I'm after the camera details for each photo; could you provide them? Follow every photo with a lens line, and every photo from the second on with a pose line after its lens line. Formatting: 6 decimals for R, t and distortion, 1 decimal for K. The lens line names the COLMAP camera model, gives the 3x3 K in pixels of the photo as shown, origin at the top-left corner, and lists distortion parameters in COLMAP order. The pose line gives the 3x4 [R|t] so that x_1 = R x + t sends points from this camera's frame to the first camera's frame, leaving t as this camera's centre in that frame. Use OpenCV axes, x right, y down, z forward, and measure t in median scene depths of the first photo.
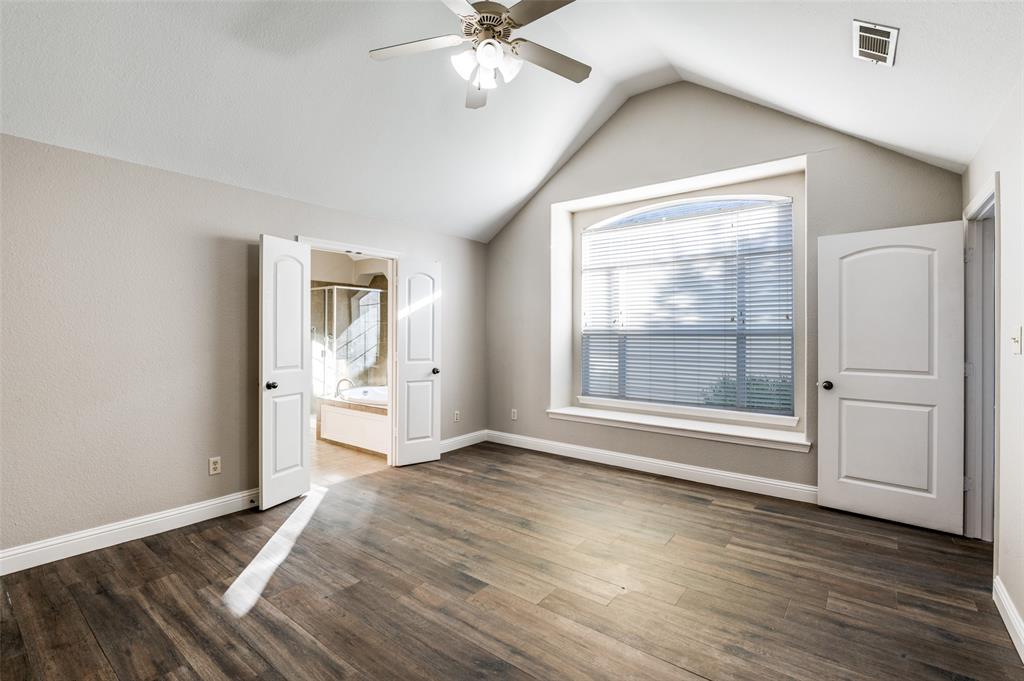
lens RADIAL K [[464.9, 0, 505.9], [0, 464.9, 333.9], [0, 0, 1]] dist [0.004382, -0.001045]
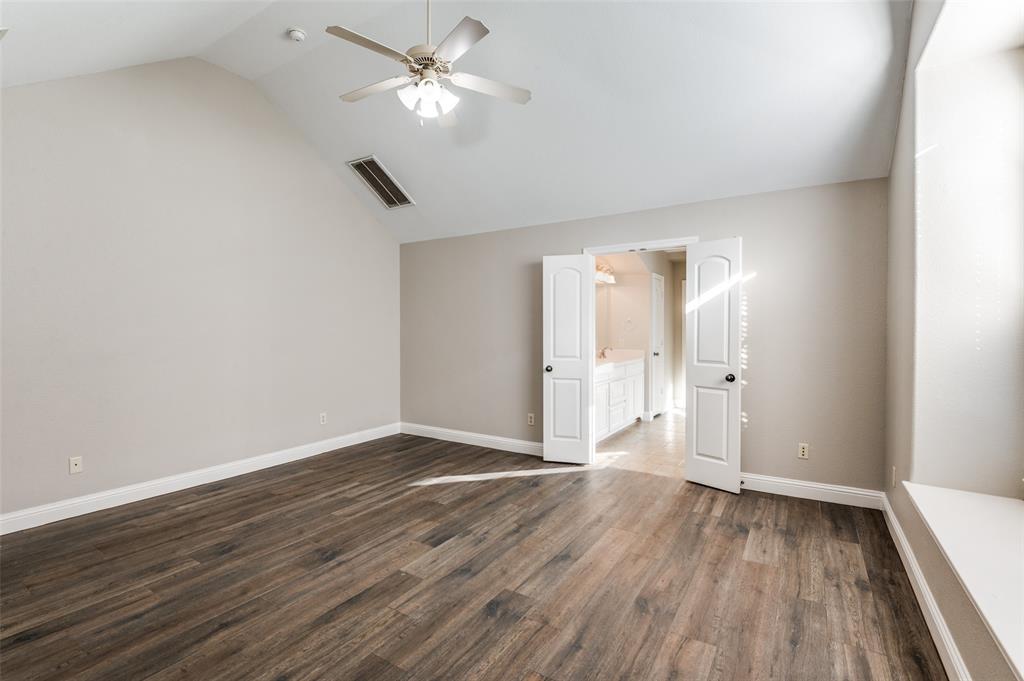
lens RADIAL K [[464.9, 0, 515.7], [0, 464.9, 337.6], [0, 0, 1]] dist [0.004382, -0.001045]
pose [[0.106424, 0.017441, -0.994168, 0.807879], [0.000270, 0.999846, 0.017570, -0.002751], [0.994321, -0.002139, 0.106403, 0.773832]]
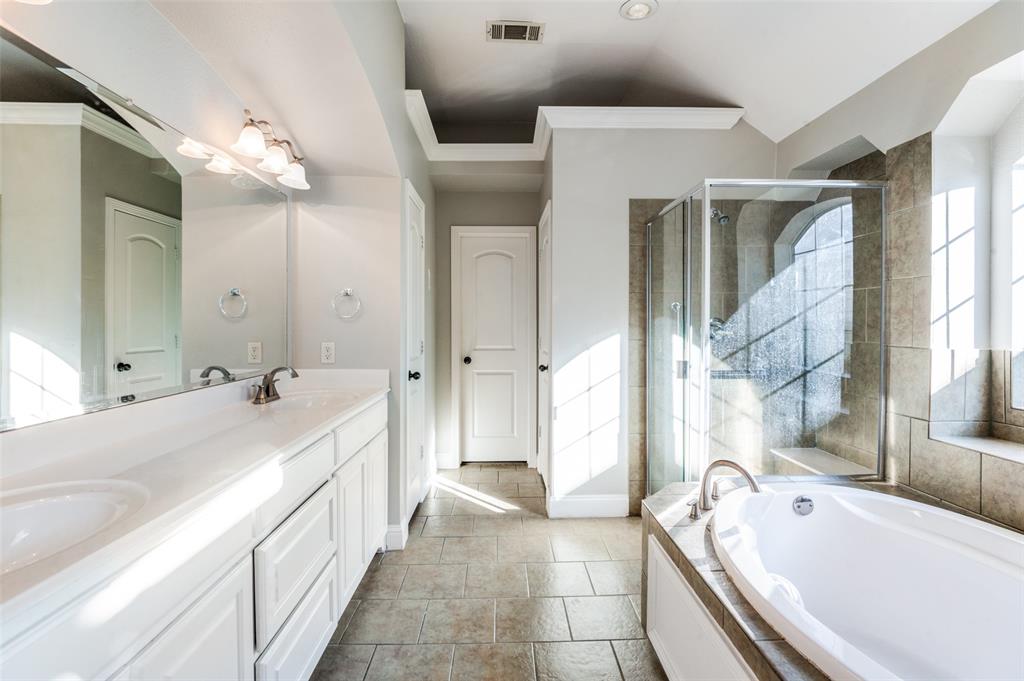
lens RADIAL K [[464.9, 0, 512.3], [0, 464.9, 322.8], [0, 0, 1]] dist [0.004382, -0.001045]
pose [[0.648944, 0.004201, -0.760825, -0.348553], [-0.002522, 0.999991, 0.003371, 0.005098], [0.760832, -0.000269, 0.648949, 1.173825]]
